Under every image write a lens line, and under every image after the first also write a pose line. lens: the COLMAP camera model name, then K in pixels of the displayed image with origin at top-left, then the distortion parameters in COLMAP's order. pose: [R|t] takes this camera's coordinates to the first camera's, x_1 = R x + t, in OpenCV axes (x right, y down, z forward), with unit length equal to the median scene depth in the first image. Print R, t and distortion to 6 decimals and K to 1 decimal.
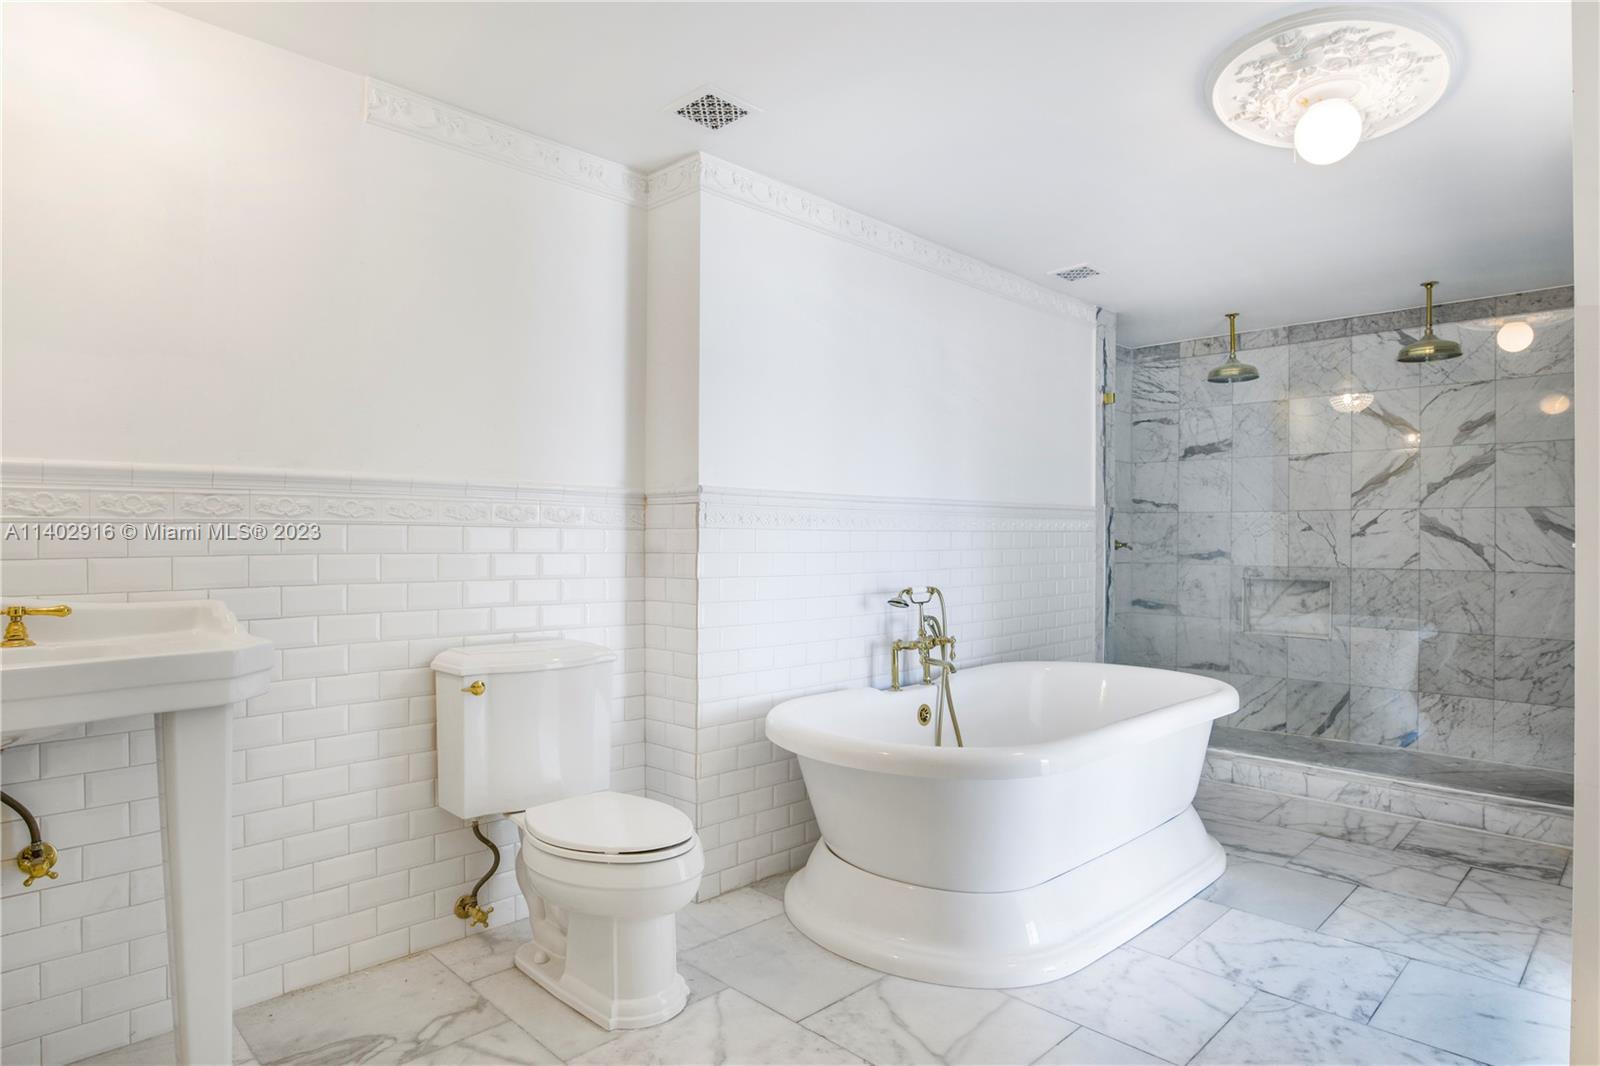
lens RADIAL K [[896.3, 0, 802.3], [0, 896.3, 538.3], [0, 0, 1]] dist [-0.036835, 0.014230]
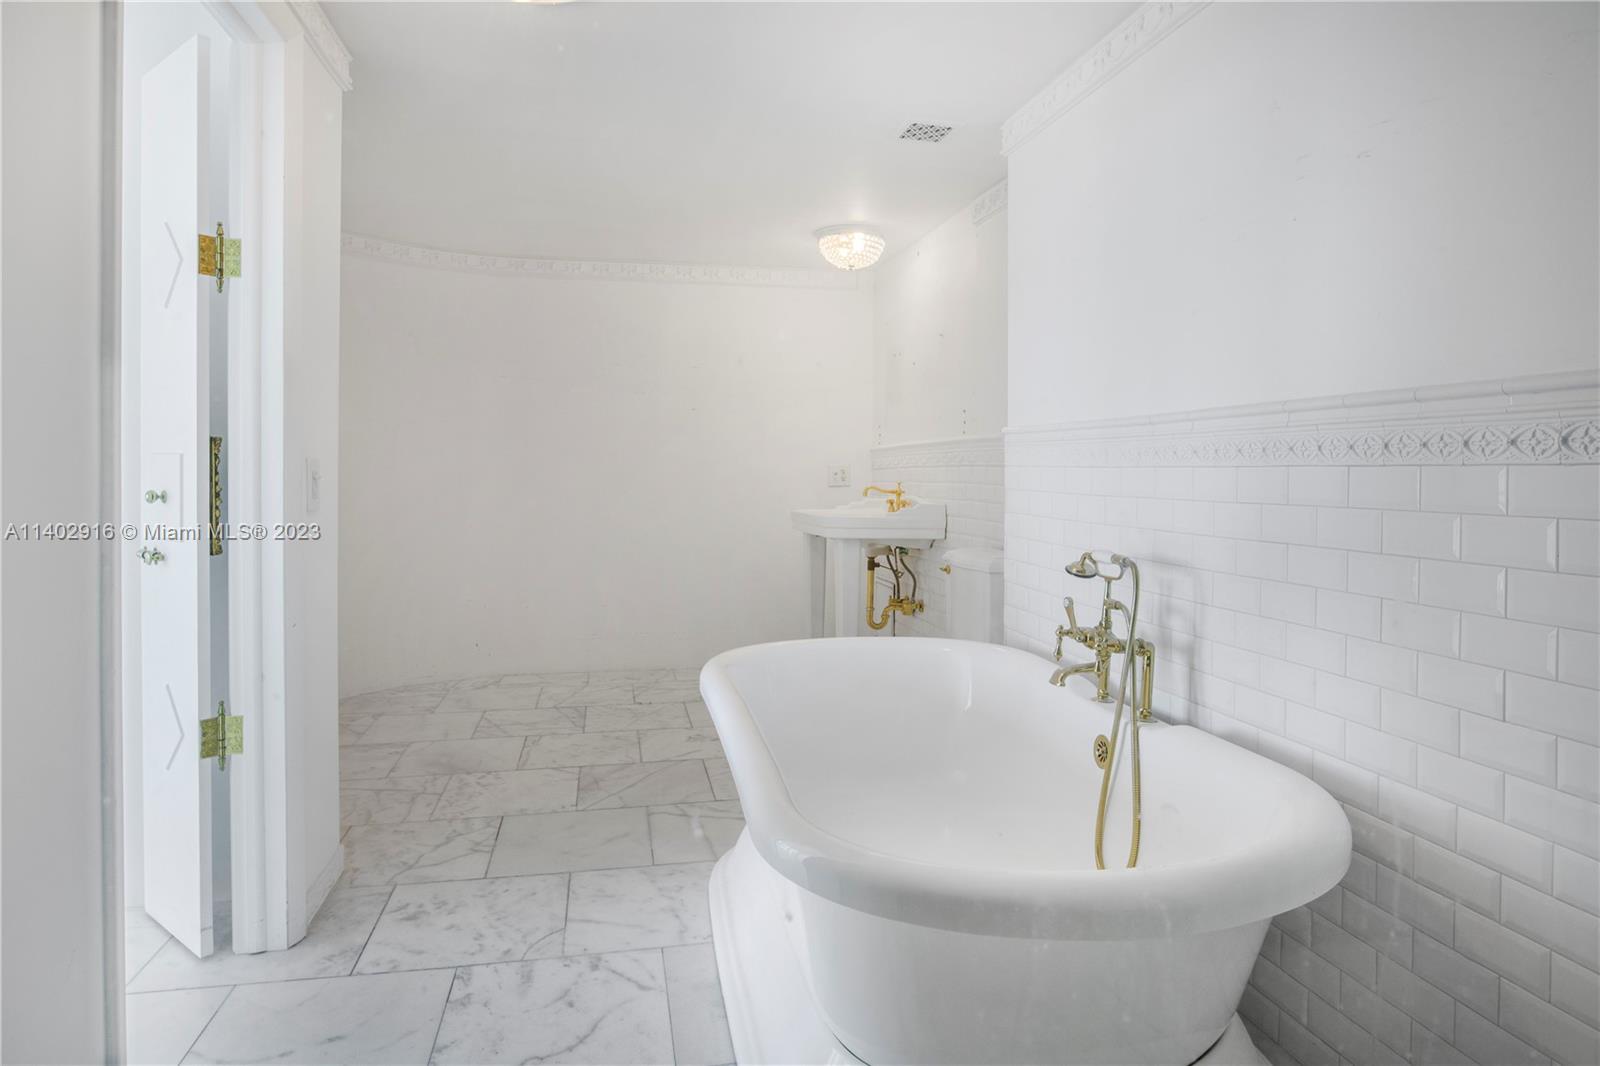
lens RADIAL K [[896.3, 0, 791.0], [0, 896.3, 489.3], [0, 0, 1]] dist [-0.036835, 0.014230]
pose [[-0.543921, 0.008668, -0.839092, 0.770701], [-0.002851, 0.999922, 0.012177, 0.001246], [0.839132, 0.009015, -0.543854, 1.125581]]
